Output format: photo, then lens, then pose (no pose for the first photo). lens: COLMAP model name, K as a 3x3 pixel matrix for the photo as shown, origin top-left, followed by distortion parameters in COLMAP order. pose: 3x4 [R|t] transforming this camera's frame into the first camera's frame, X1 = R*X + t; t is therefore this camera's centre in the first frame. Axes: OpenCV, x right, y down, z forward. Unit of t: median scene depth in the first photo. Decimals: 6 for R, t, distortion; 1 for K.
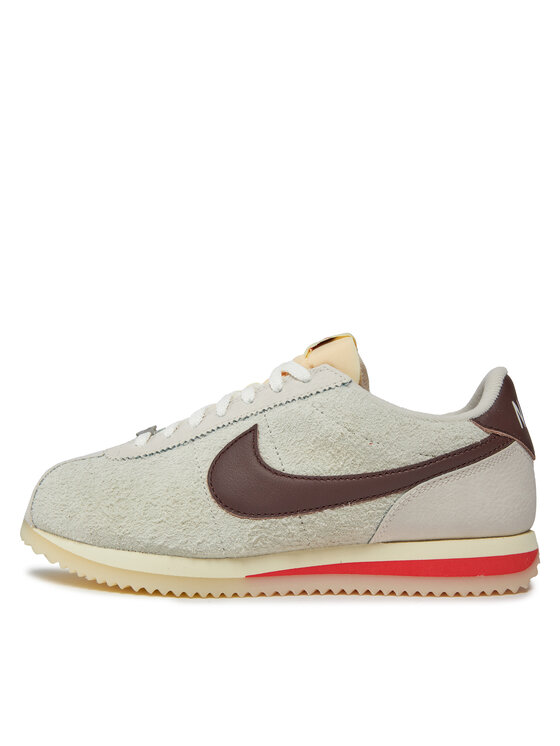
lens RADIAL K [[883.9, 0, 279.8], [0, 883.9, 372.7], [0, 0, 1]] dist [-0.004500, 0.000000]
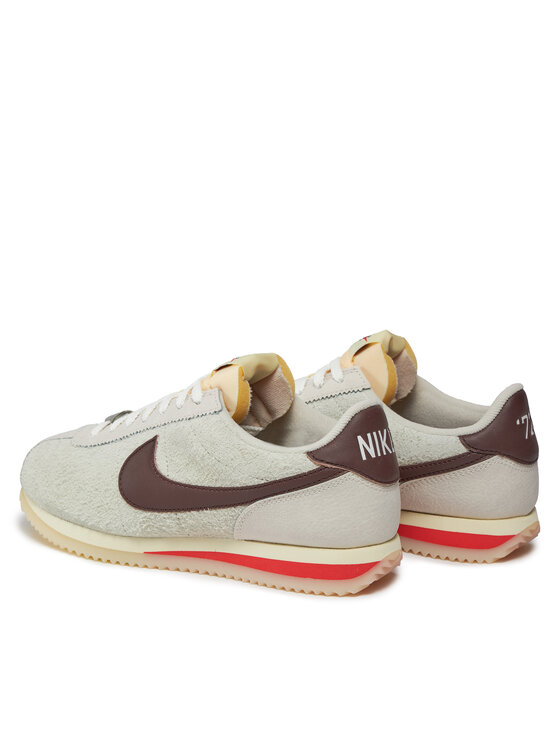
lens RADIAL K [[2188.0, 0, 279.9], [0, 2188.0, 373.1], [0, 0, 1]] dist [0.243623, 0.000000]
pose [[0.873507, 0.100171, -0.476395, 1.624506], [0.021400, 0.969753, 0.243147, -0.791588], [0.486342, -0.222585, 0.844942, -1.536844]]
